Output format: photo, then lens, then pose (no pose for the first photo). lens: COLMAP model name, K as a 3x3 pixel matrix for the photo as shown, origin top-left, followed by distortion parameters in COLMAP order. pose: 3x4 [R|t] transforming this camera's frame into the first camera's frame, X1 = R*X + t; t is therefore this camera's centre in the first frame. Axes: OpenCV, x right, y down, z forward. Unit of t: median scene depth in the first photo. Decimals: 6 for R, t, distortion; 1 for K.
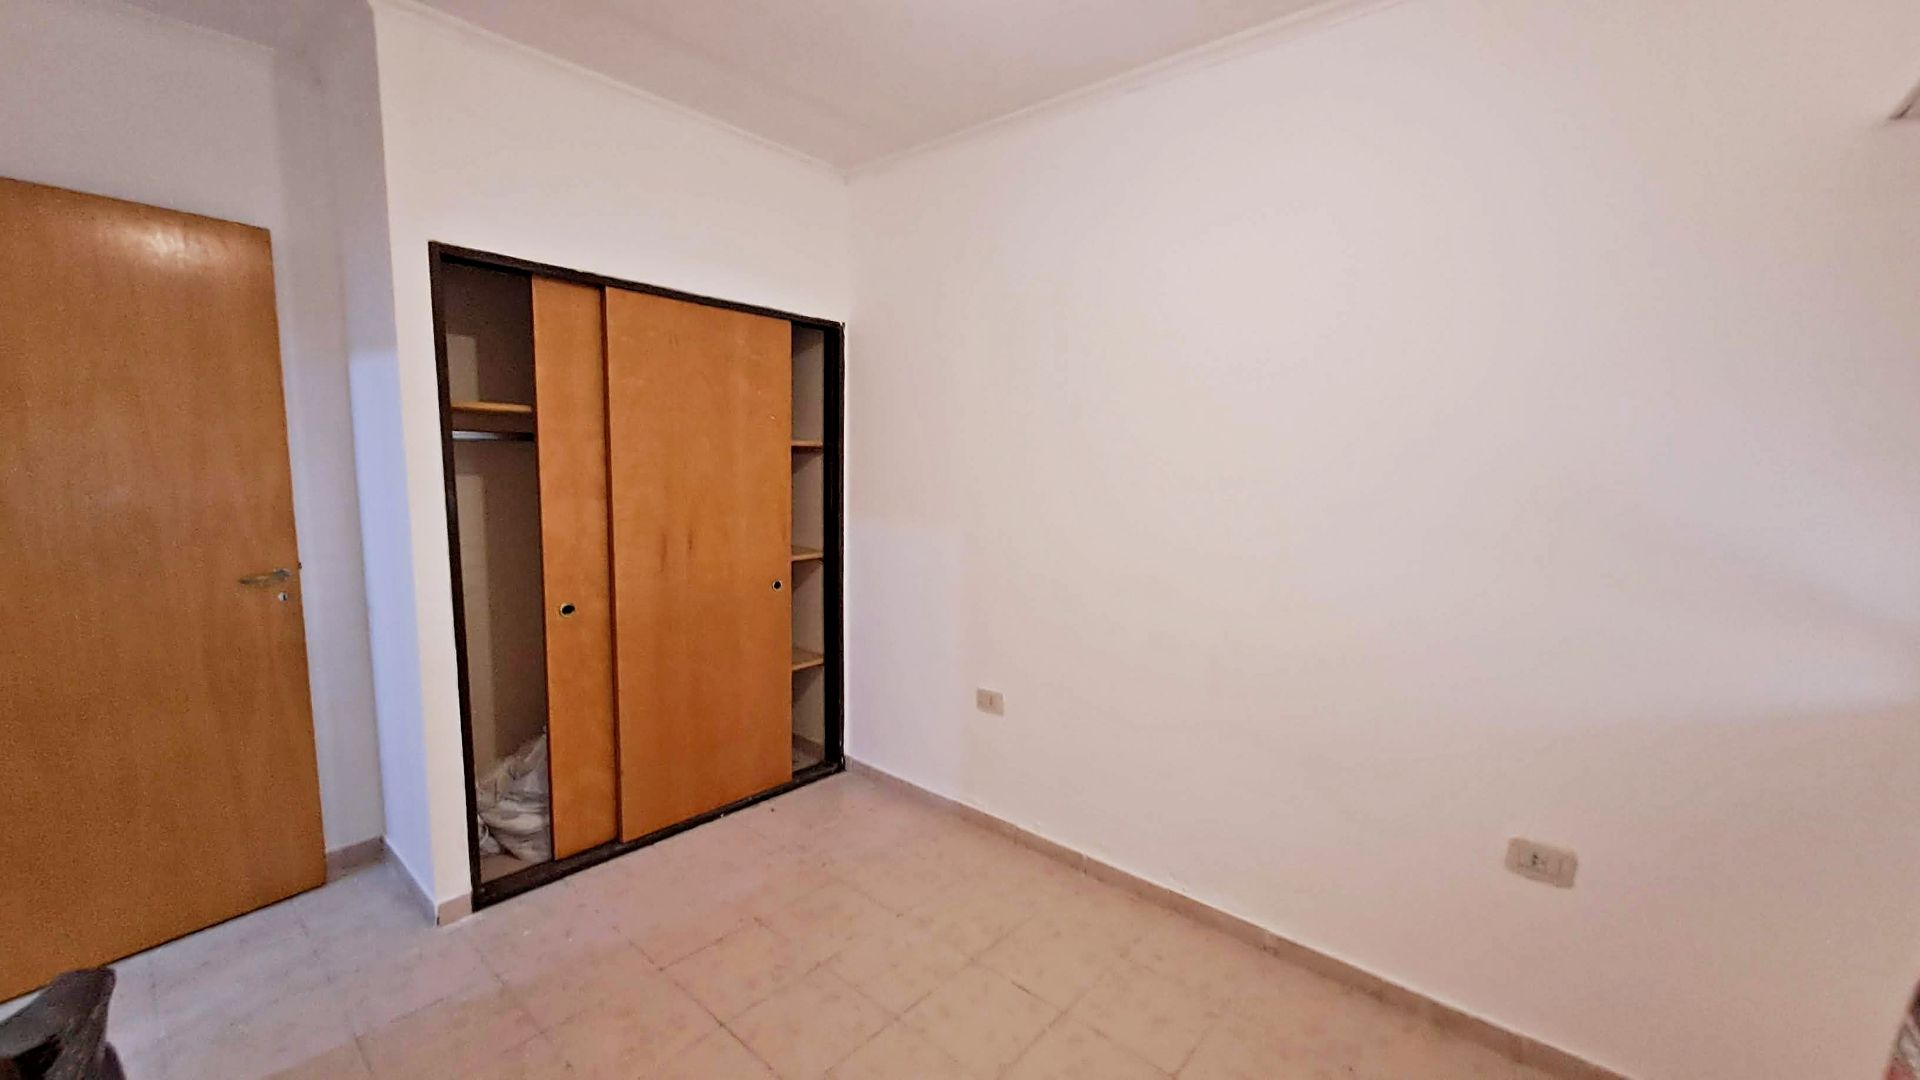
lens RADIAL K [[752.8, 0, 982.5], [0, 752.8, 548.9], [0, 0, 1]] dist [0.007799, -0.000526]
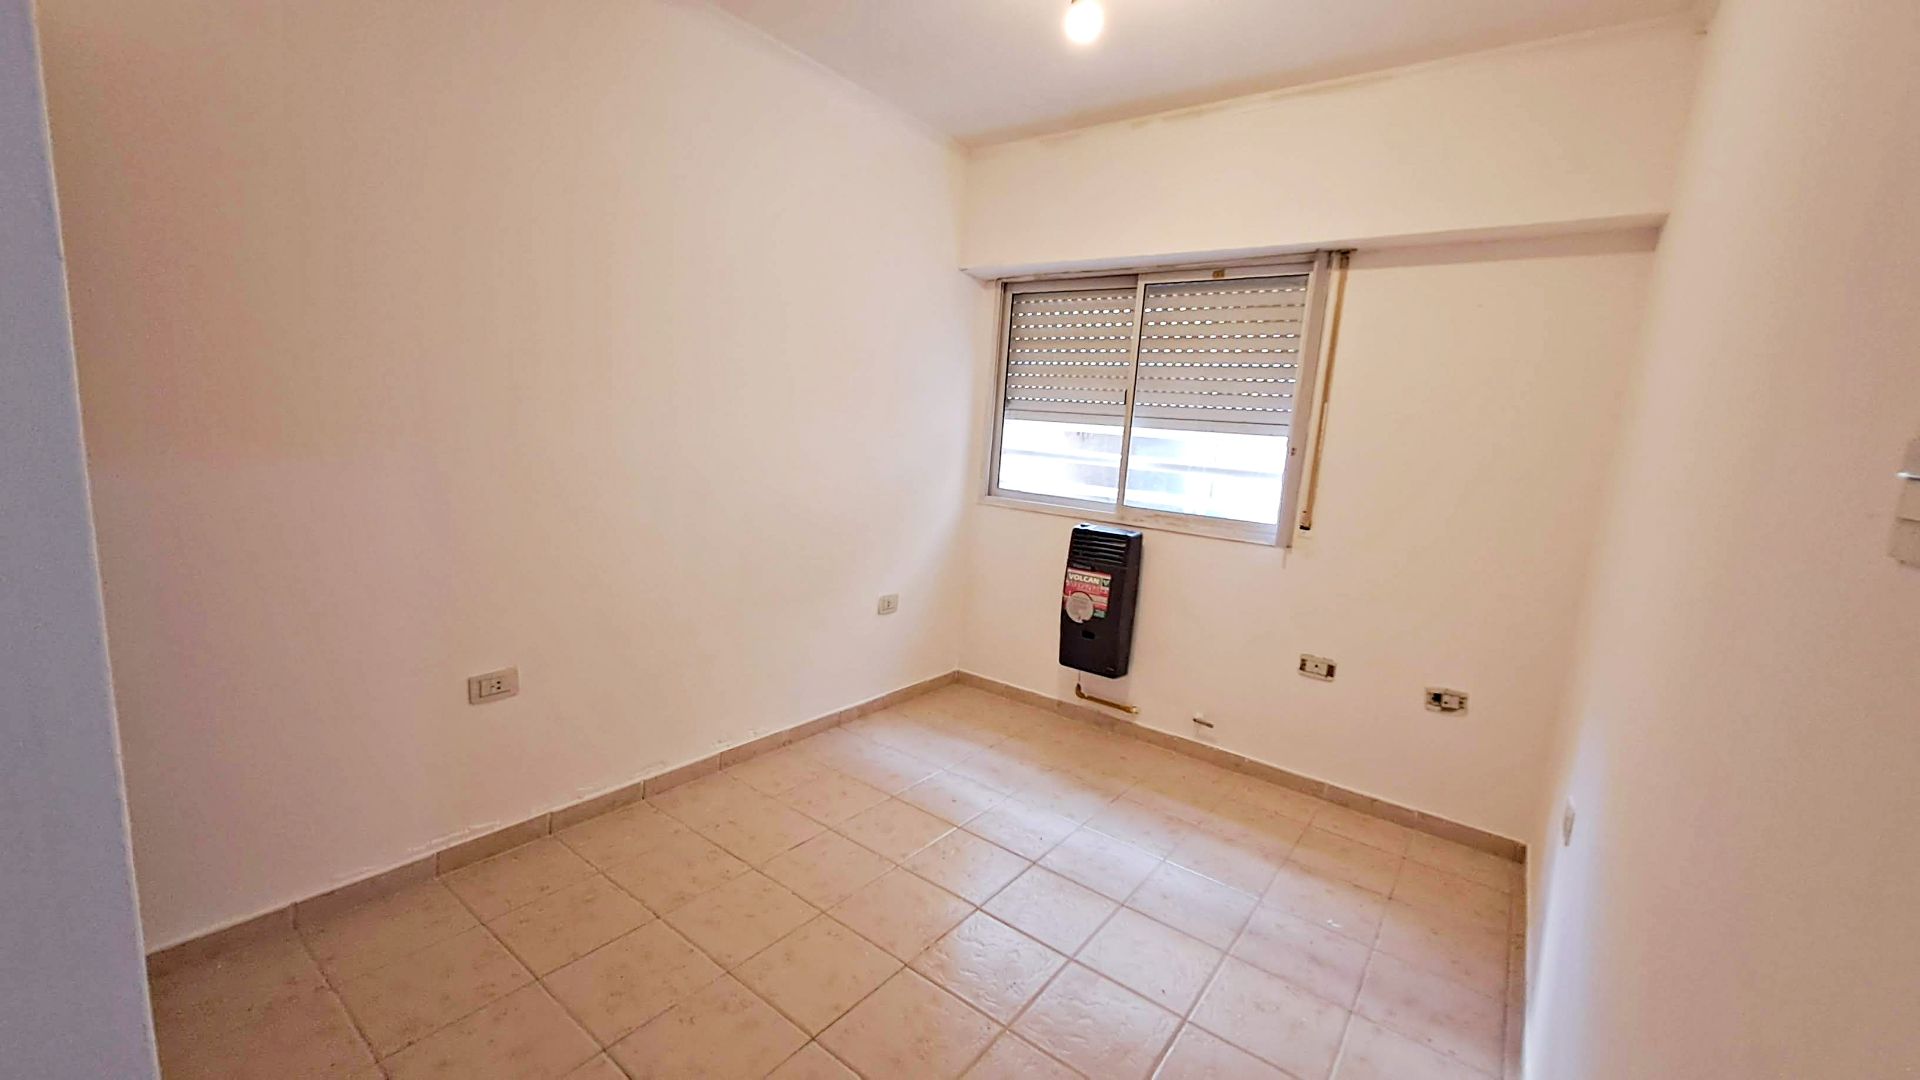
lens RADIAL K [[752.8, 0, 982.5], [0, 752.8, 548.9], [0, 0, 1]] dist [0.007799, -0.000526]
pose [[-0.068114, -0.186405, 0.980109, -0.748176], [0.044641, 0.980837, 0.189646, -0.054531], [-0.996678, 0.056671, -0.058488, 0.555637]]
